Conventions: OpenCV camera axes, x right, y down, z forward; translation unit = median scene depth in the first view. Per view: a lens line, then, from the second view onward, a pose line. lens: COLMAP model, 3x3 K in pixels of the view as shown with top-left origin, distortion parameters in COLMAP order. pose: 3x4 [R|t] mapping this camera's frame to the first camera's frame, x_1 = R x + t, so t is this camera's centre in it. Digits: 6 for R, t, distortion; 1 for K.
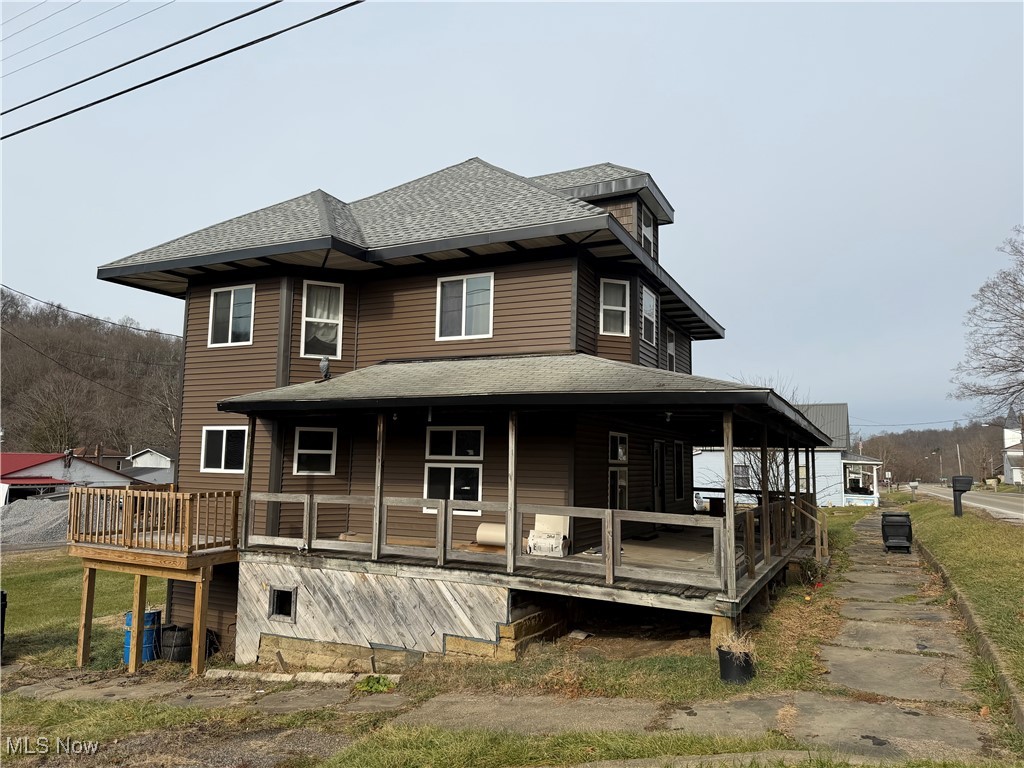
lens RADIAL K [[710.0, 0, 513.3], [0, 710.0, 386.4], [0, 0, 1]] dist [-0.013393, -0.025496]
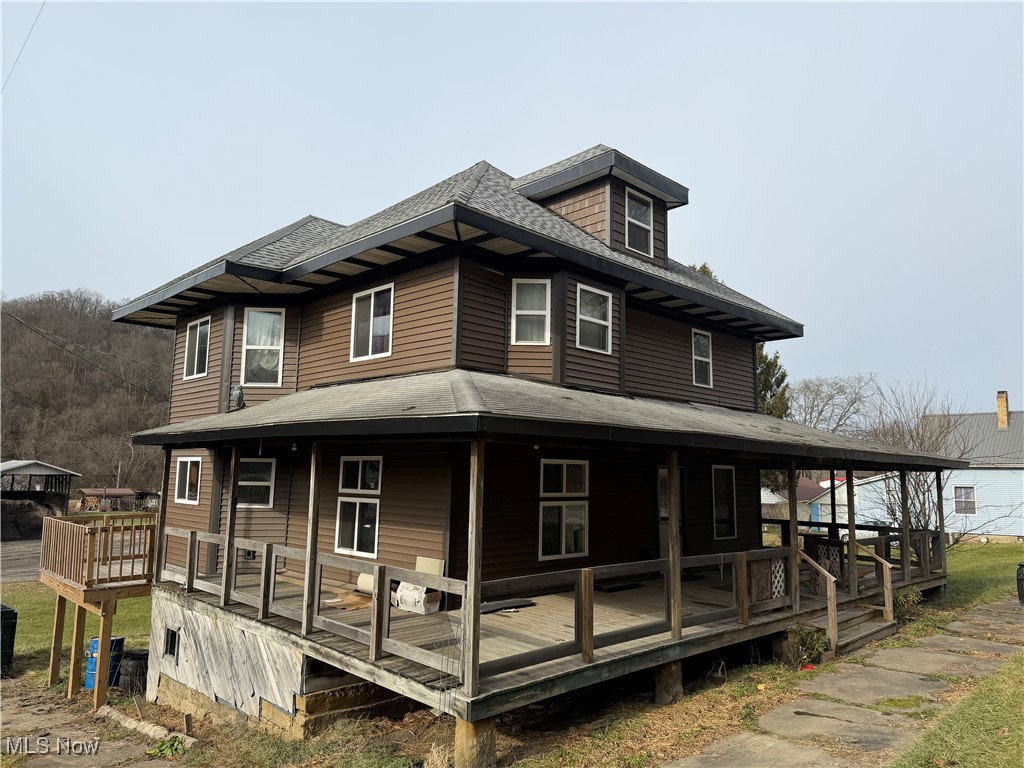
lens RADIAL K [[710.0, 0, 512.4], [0, 710.0, 381.3], [0, 0, 1]] dist [-0.013393, -0.025496]
pose [[0.949158, -0.044117, -0.311694, 0.392297], [0.034463, 0.998742, -0.036415, 0.000467], [0.312908, 0.023821, 0.949485, 0.207236]]
